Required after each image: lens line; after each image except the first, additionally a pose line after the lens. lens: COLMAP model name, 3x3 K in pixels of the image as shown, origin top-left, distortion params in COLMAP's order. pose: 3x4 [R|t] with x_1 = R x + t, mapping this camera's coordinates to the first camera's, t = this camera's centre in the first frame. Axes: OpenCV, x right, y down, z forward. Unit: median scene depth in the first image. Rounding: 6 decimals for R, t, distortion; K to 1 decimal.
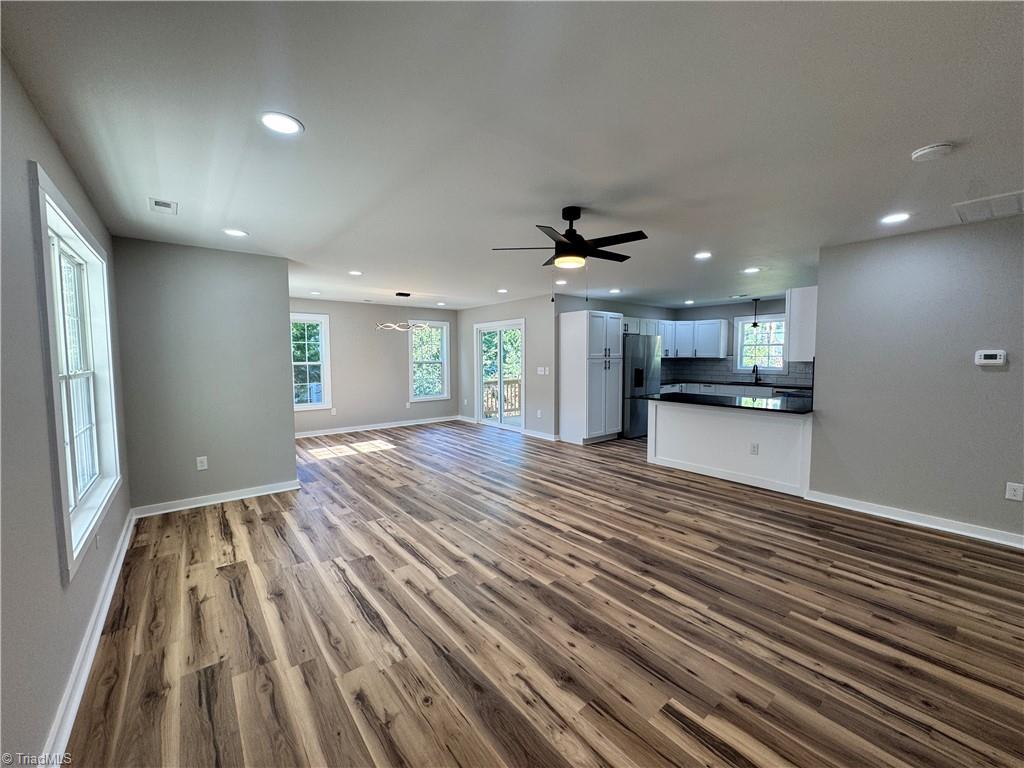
lens RADIAL K [[408.5, 0, 513.6], [0, 408.5, 381.1], [0, 0, 1]] dist [-0.001549, 0.000265]
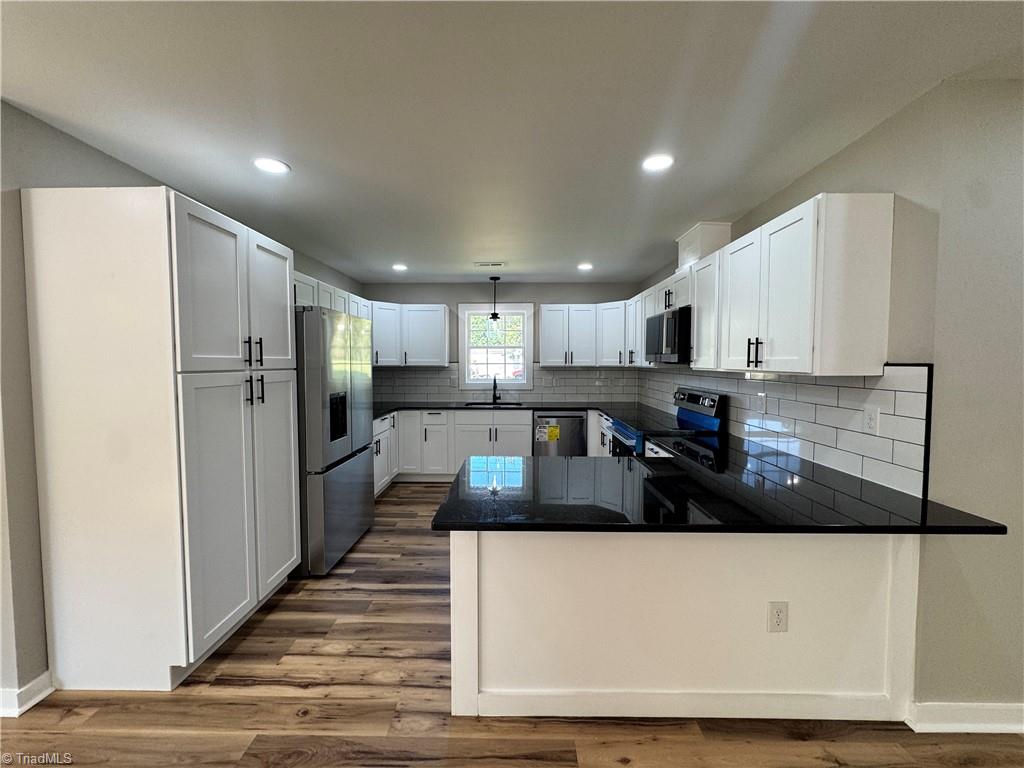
lens RADIAL K [[408.5, 0, 513.6], [0, 408.5, 381.1], [0, 0, 1]] dist [-0.001549, 0.000265]
pose [[0.636886, -0.031230, 0.770325, 0.154082], [0.044948, 0.998984, 0.003339, -0.053243], [-0.769647, 0.032498, 0.637643, 0.886382]]
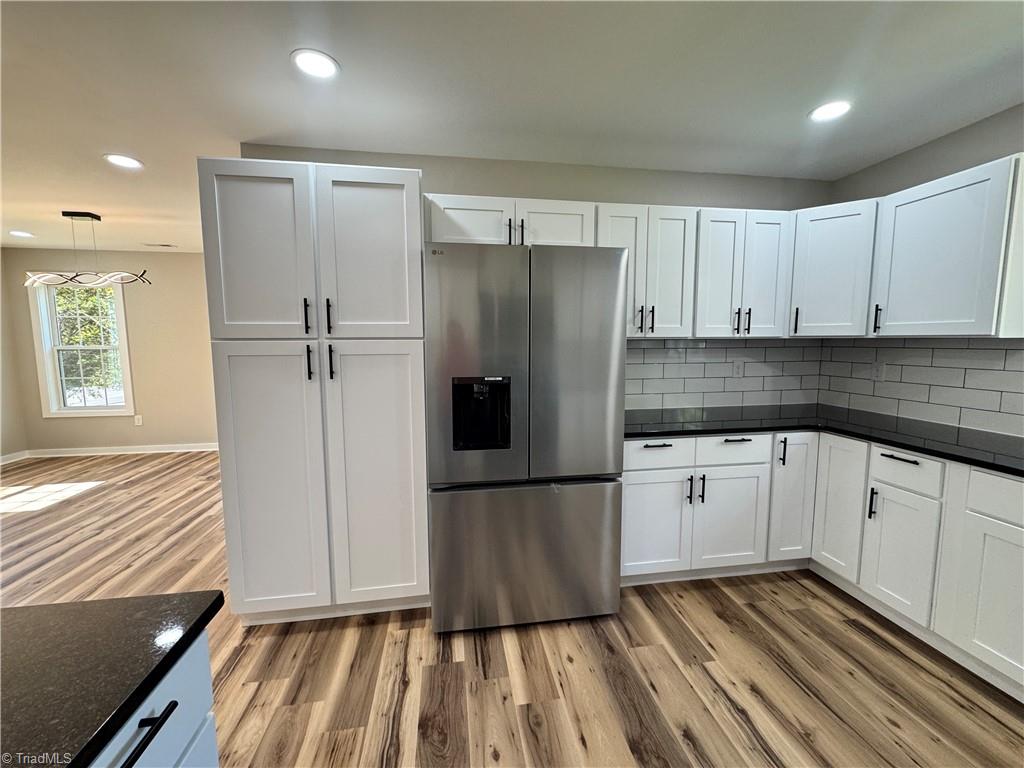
lens RADIAL K [[408.5, 0, 513.6], [0, 408.5, 381.1], [0, 0, 1]] dist [-0.001549, 0.000265]
pose [[0.866764, 0.050069, -0.496199, 0.658276], [-0.030119, 0.998387, 0.048131, -0.060970], [0.497808, -0.026773, 0.866874, 1.152035]]
